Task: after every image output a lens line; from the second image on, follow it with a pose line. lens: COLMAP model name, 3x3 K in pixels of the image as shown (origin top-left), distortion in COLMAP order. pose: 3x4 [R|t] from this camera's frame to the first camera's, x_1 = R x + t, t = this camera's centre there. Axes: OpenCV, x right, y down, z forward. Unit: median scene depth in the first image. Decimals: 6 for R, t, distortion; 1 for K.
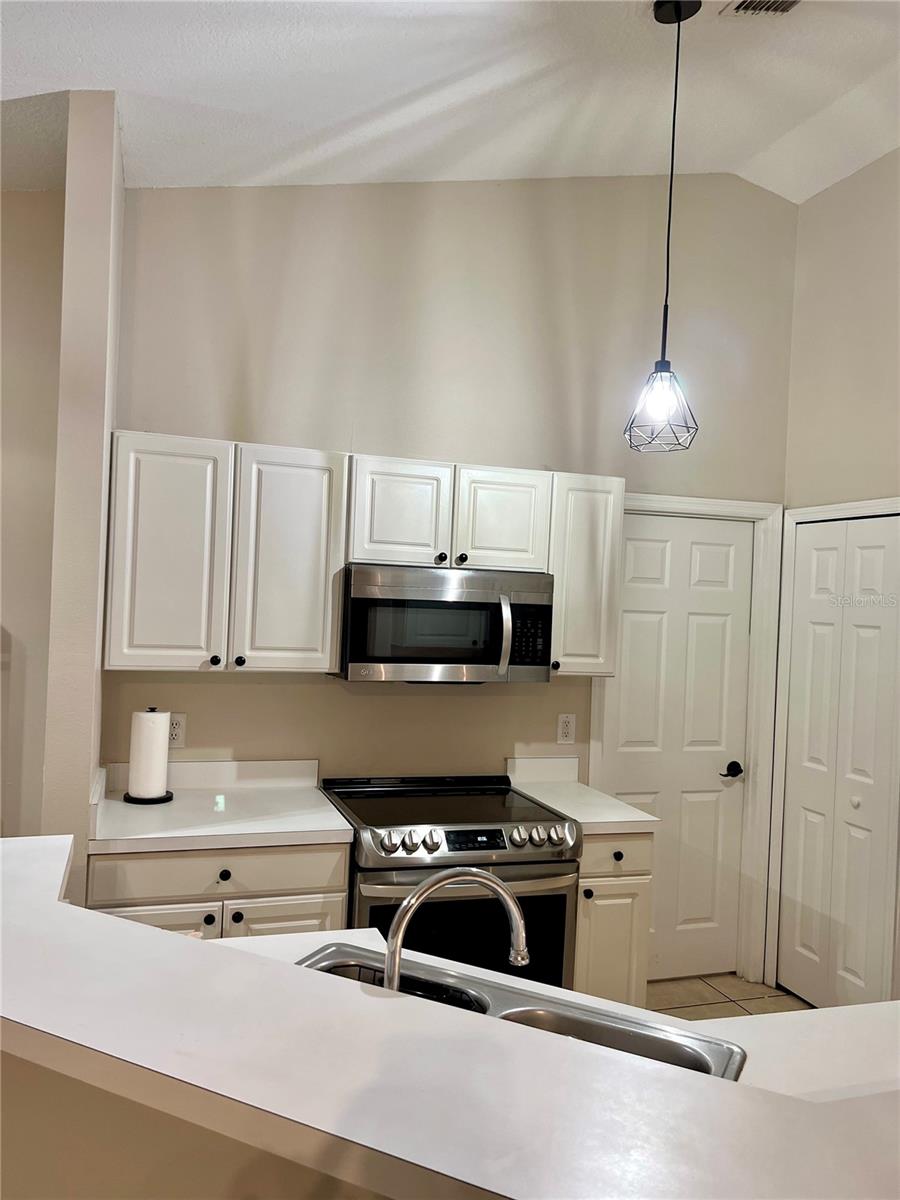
lens RADIAL K [[898.0, 0, 447.8], [0, 898.0, 604.7], [0, 0, 1]] dist [0.006452, 0.002584]
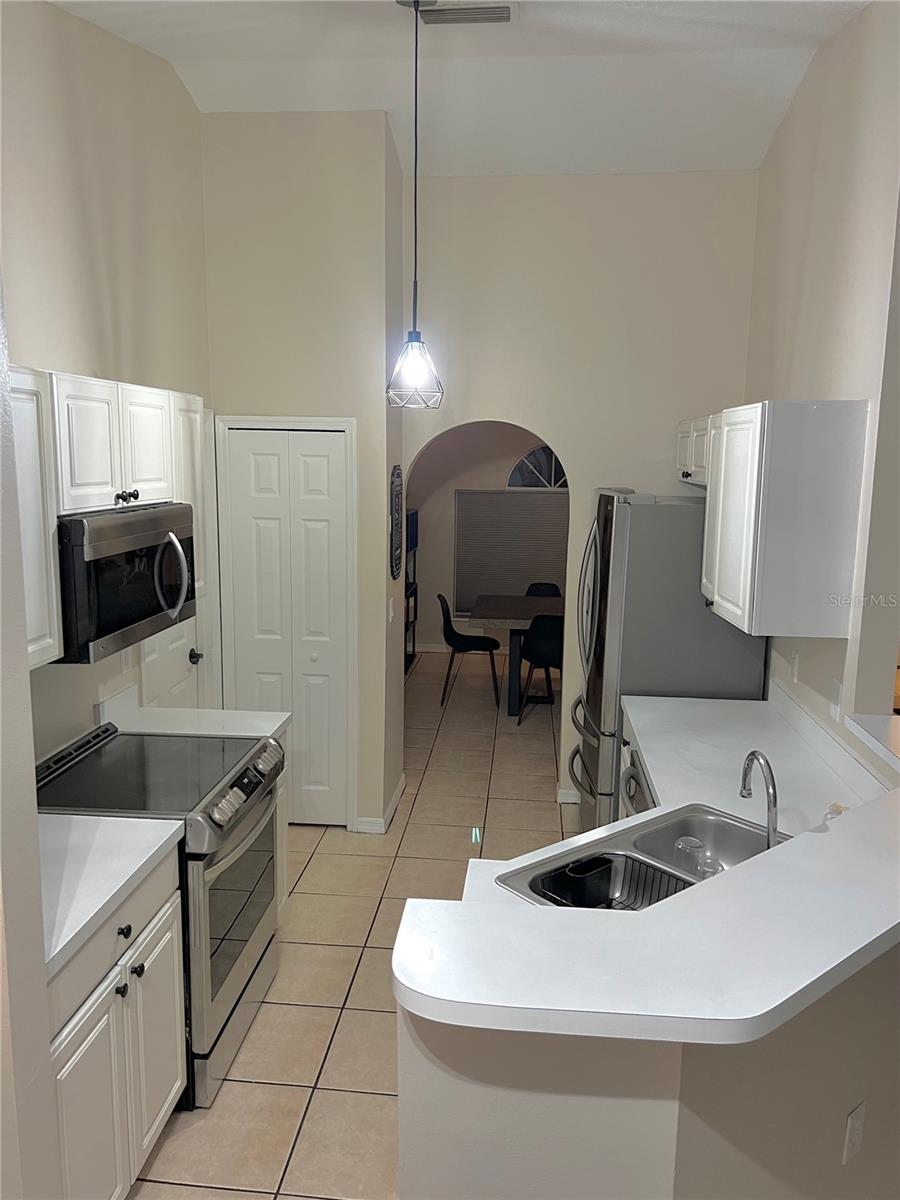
lens RADIAL K [[898.0, 0, 446.0], [0, 898.0, 596.3], [0, 0, 1]] dist [0.006452, 0.002584]
pose [[0.385504, -0.181320, 0.904715, -0.651214], [0.004326, 0.980846, 0.194735, -0.120350], [-0.922696, -0.071158, 0.378904, 0.369033]]
